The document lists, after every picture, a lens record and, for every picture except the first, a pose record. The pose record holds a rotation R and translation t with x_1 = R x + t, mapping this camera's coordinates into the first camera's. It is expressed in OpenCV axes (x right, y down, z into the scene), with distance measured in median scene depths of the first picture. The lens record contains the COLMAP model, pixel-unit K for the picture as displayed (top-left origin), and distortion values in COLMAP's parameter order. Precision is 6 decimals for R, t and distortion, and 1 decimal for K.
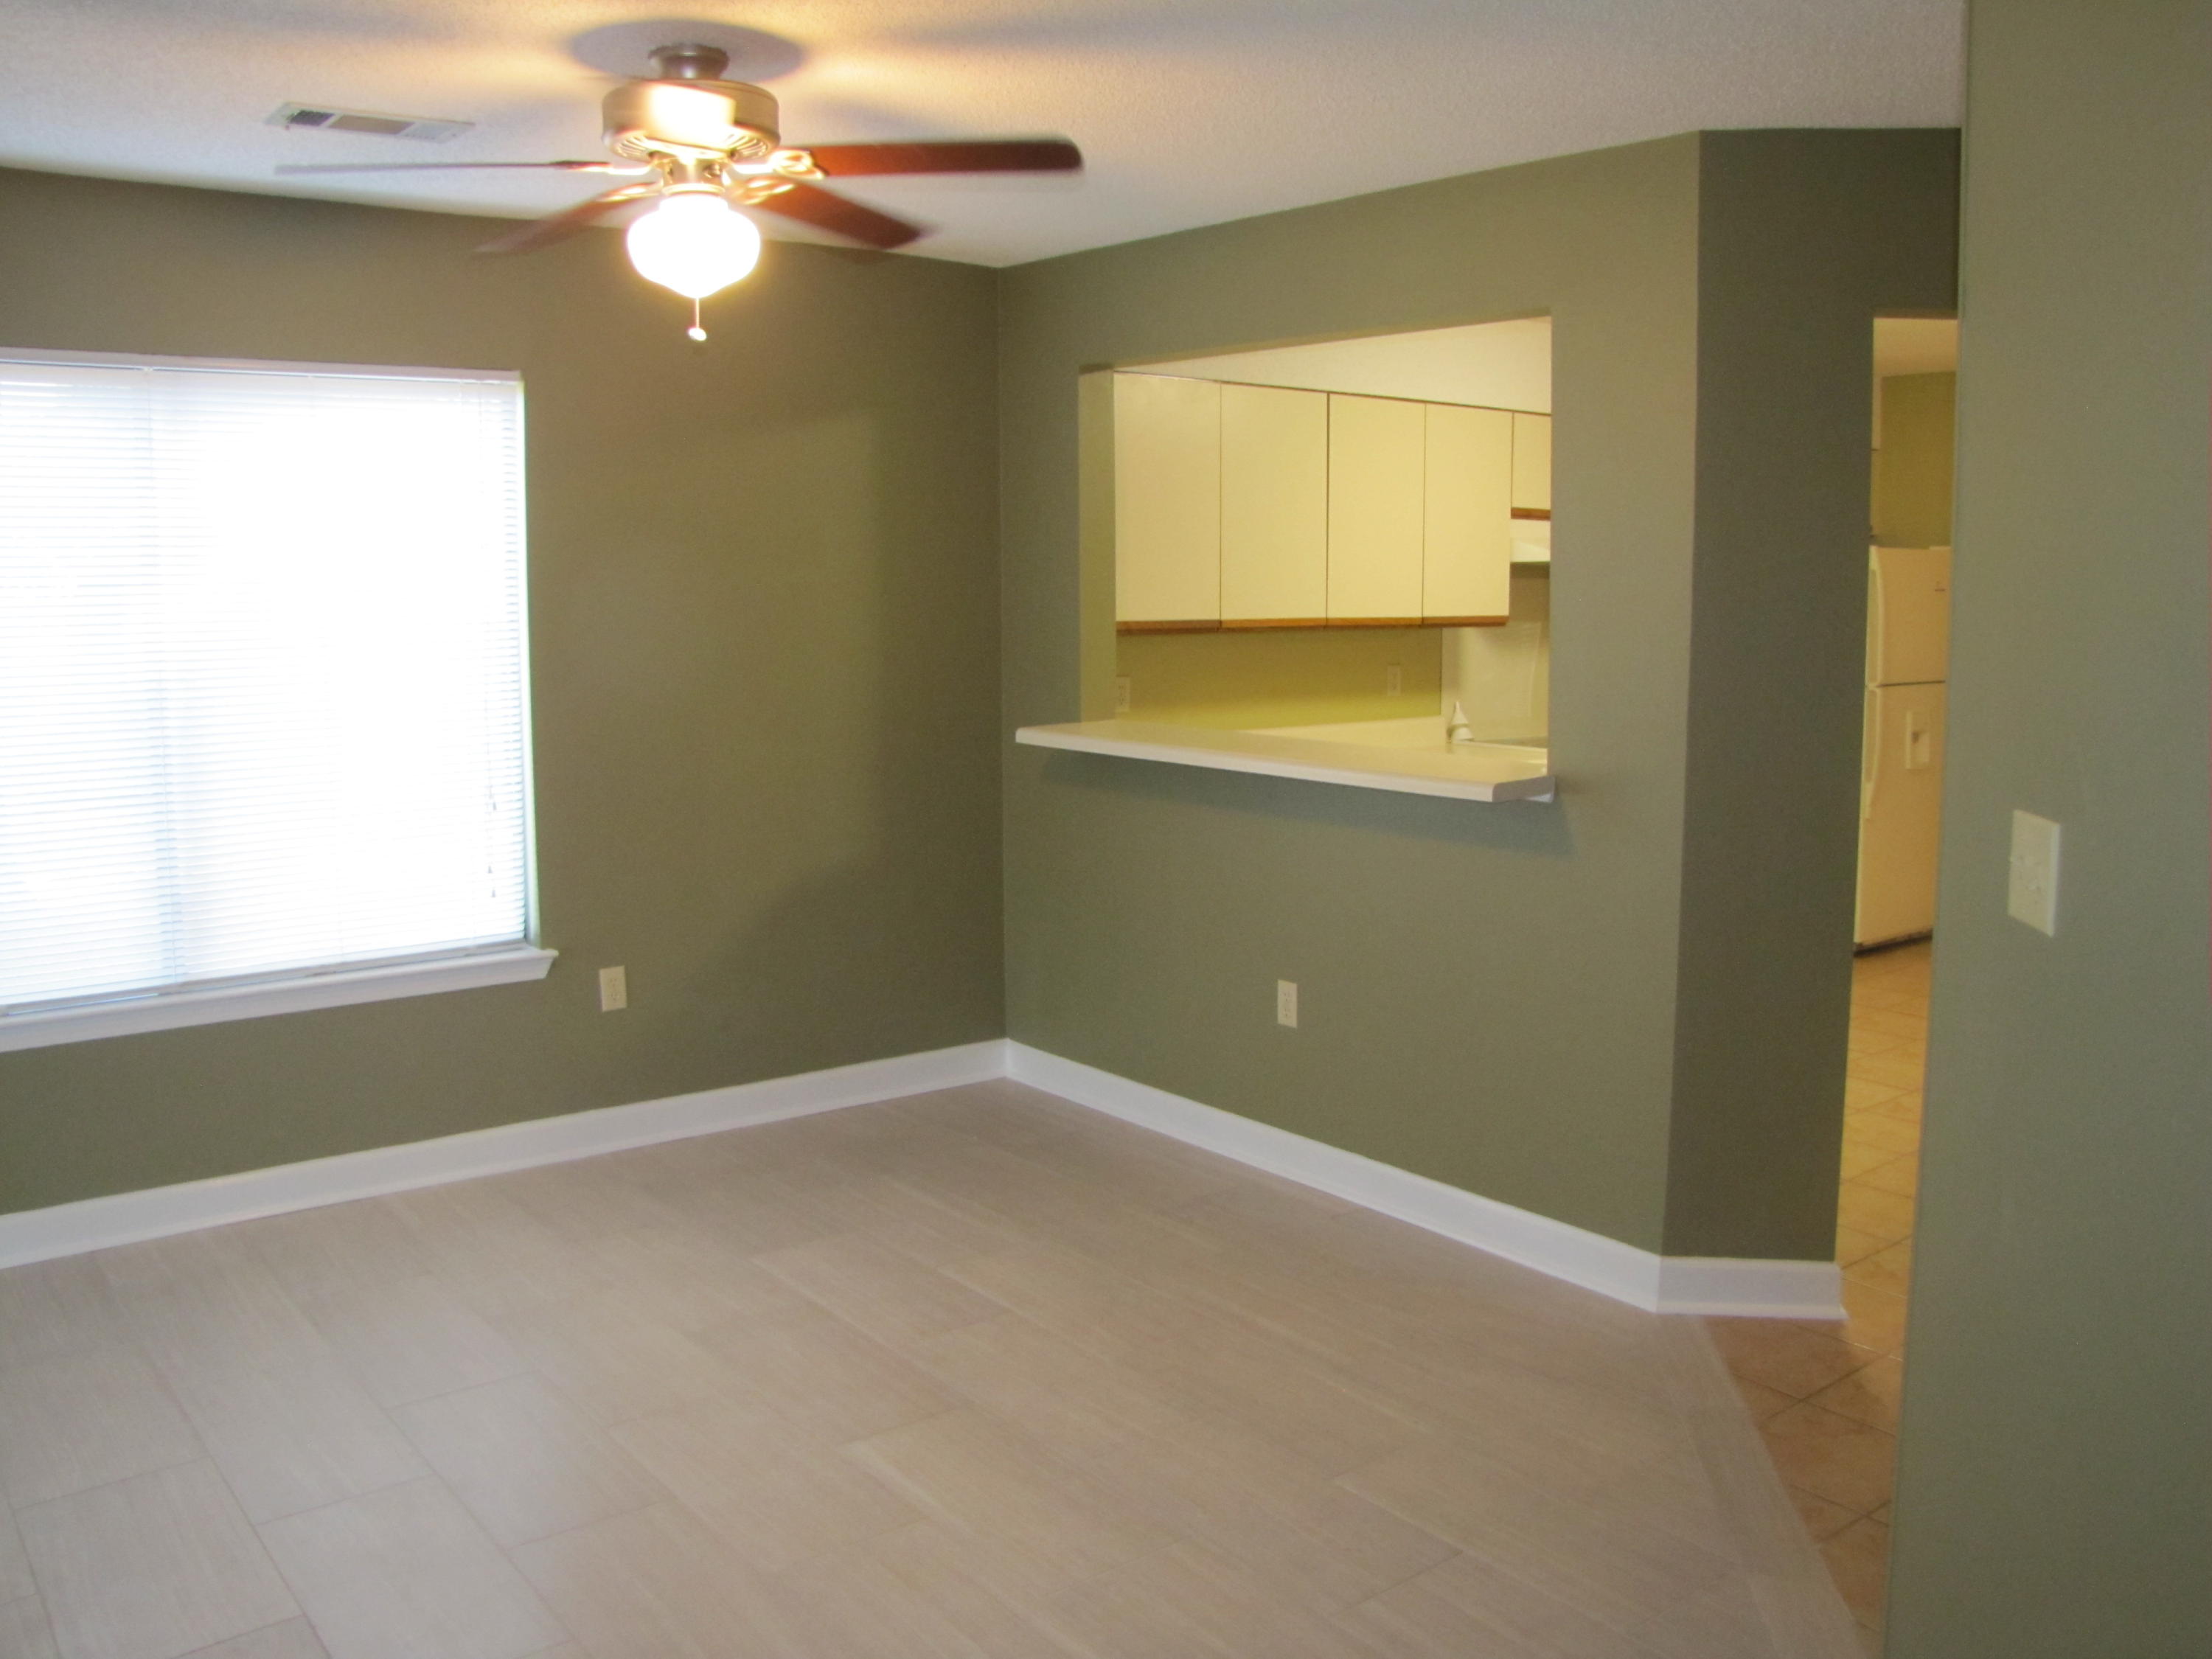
lens RADIAL K [[1862.7, 0, 1106.6], [0, 1862.7, 789.7], [0, 0, 1]] dist [-0.222483, 0.220323]
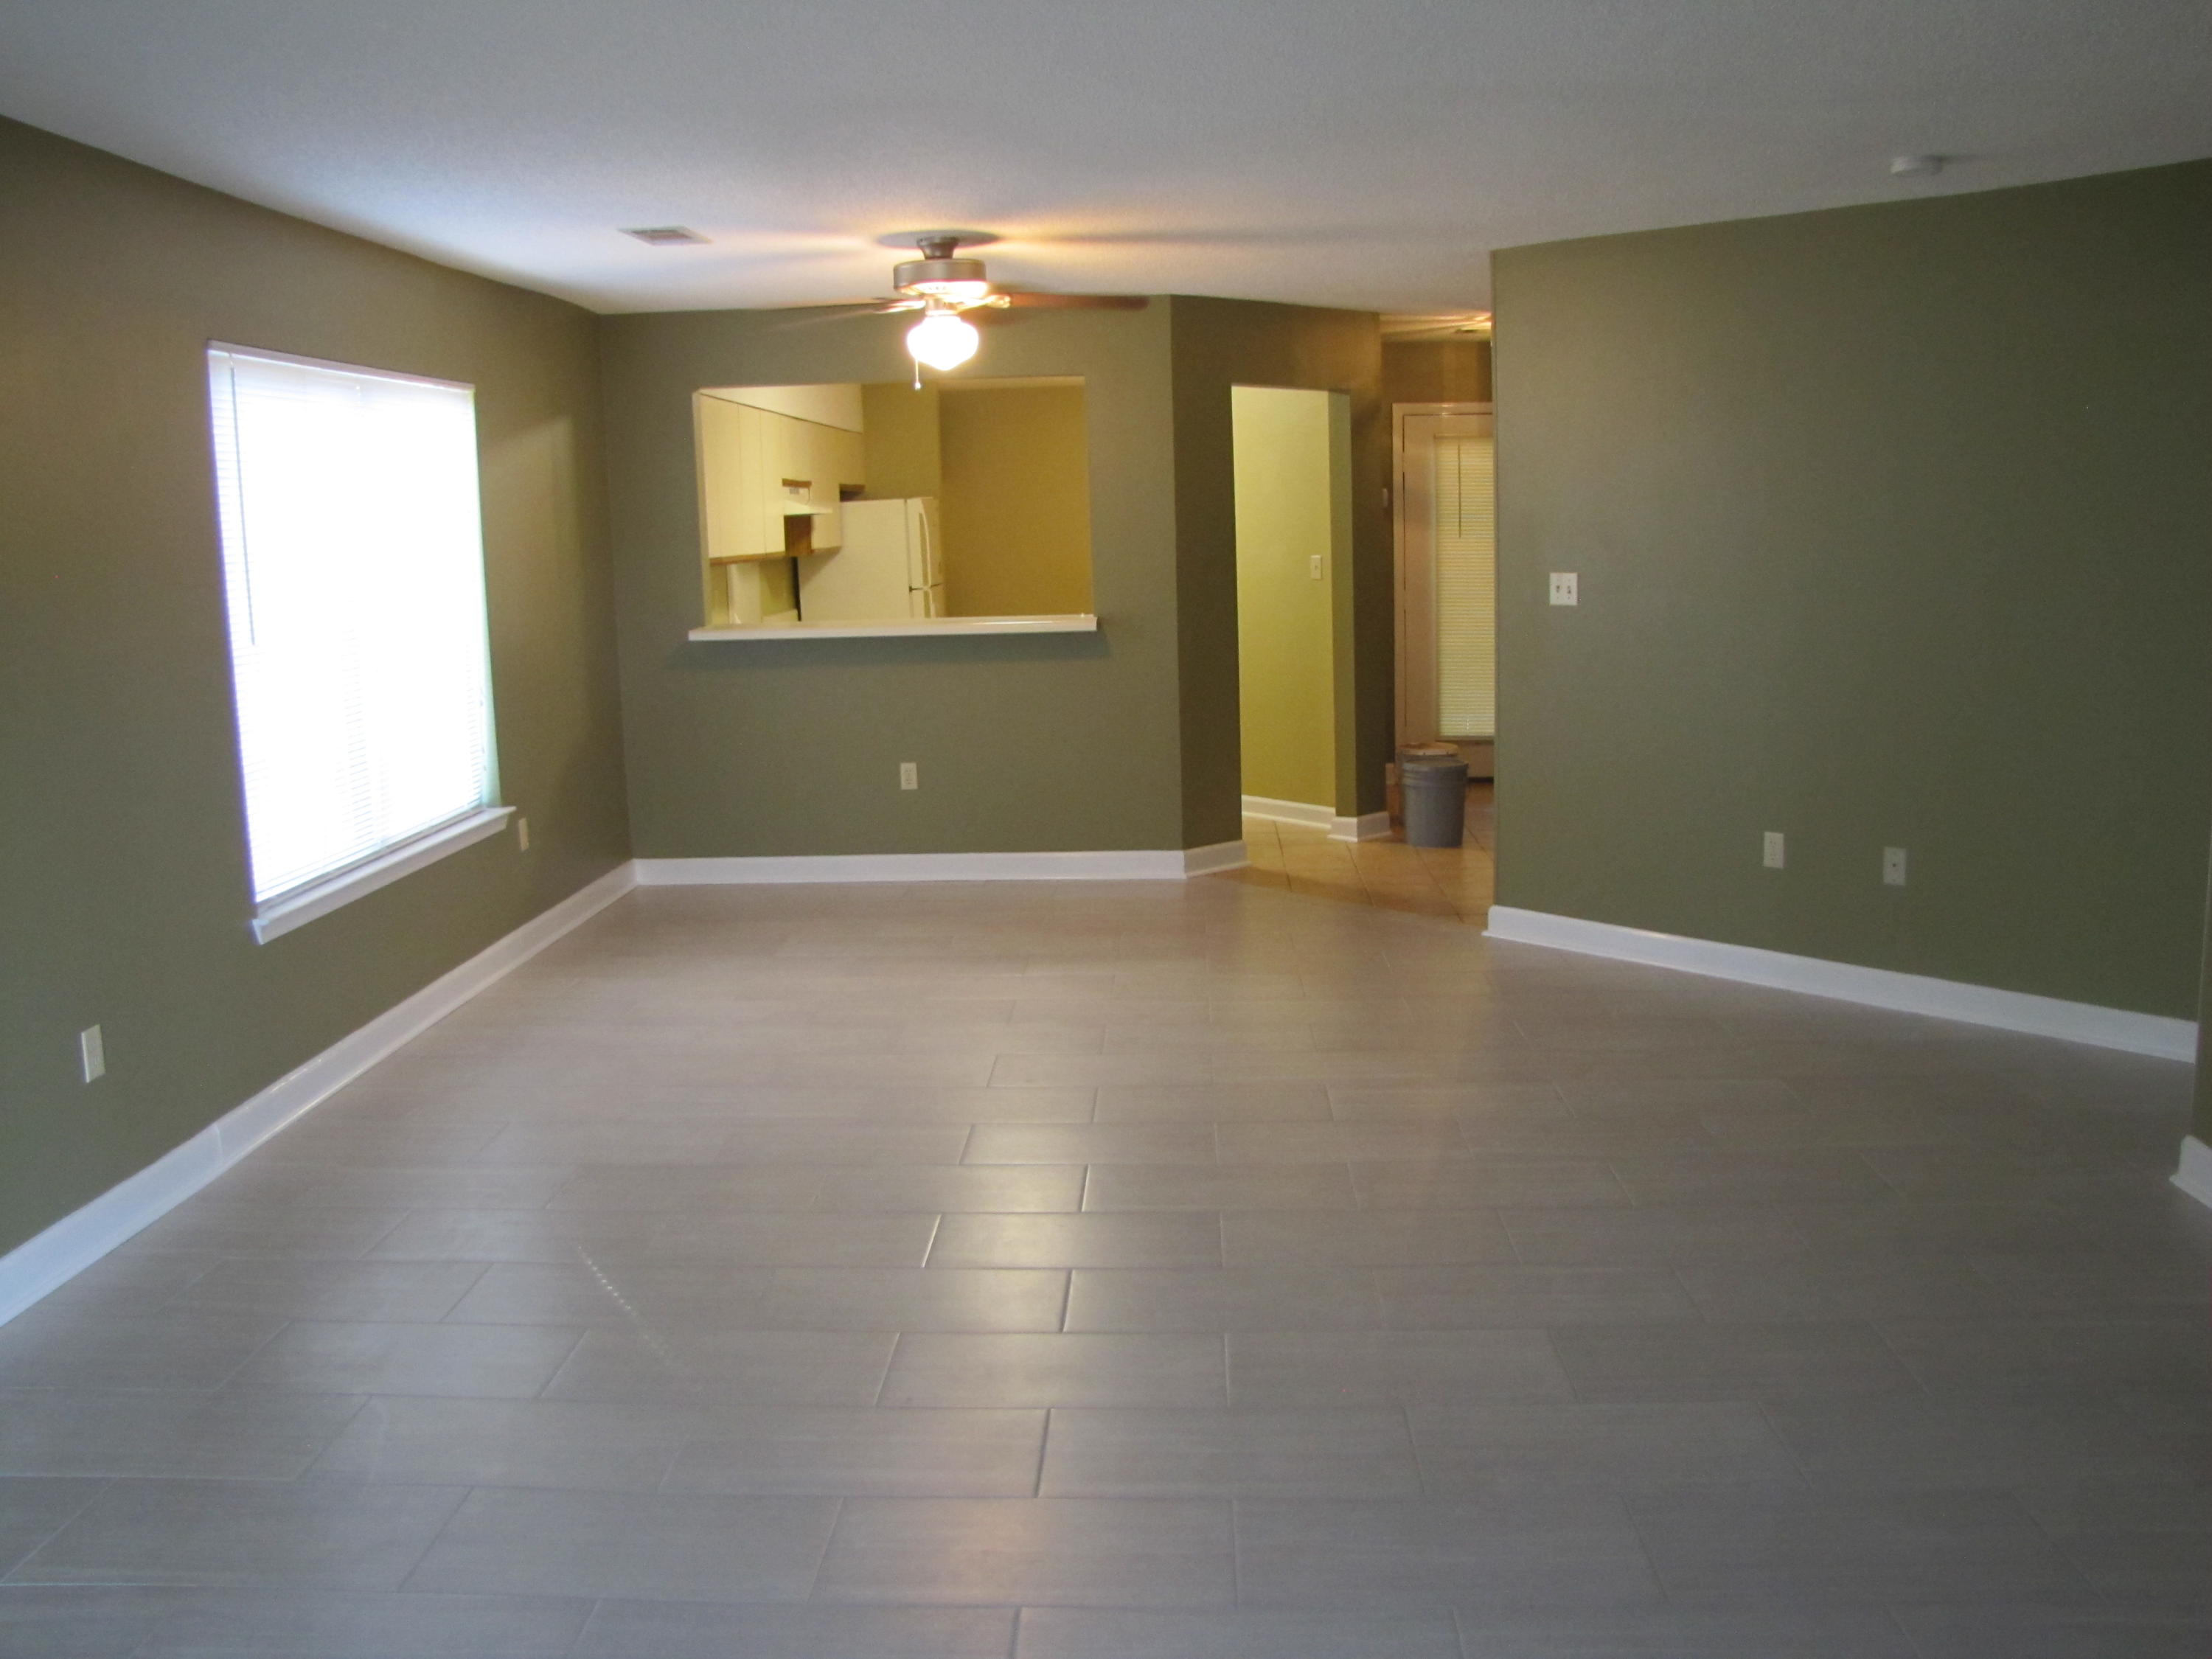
lens RADIAL K [[1862.7, 0, 1106.6], [0, 1862.7, 789.7], [0, 0, 1]] dist [-0.222483, 0.220323]
pose [[0.649846, -0.129242, 0.748997, -1.034619], [0.115499, 0.990784, 0.070753, 0.029441], [-0.751239, 0.040530, 0.658785, -0.238183]]
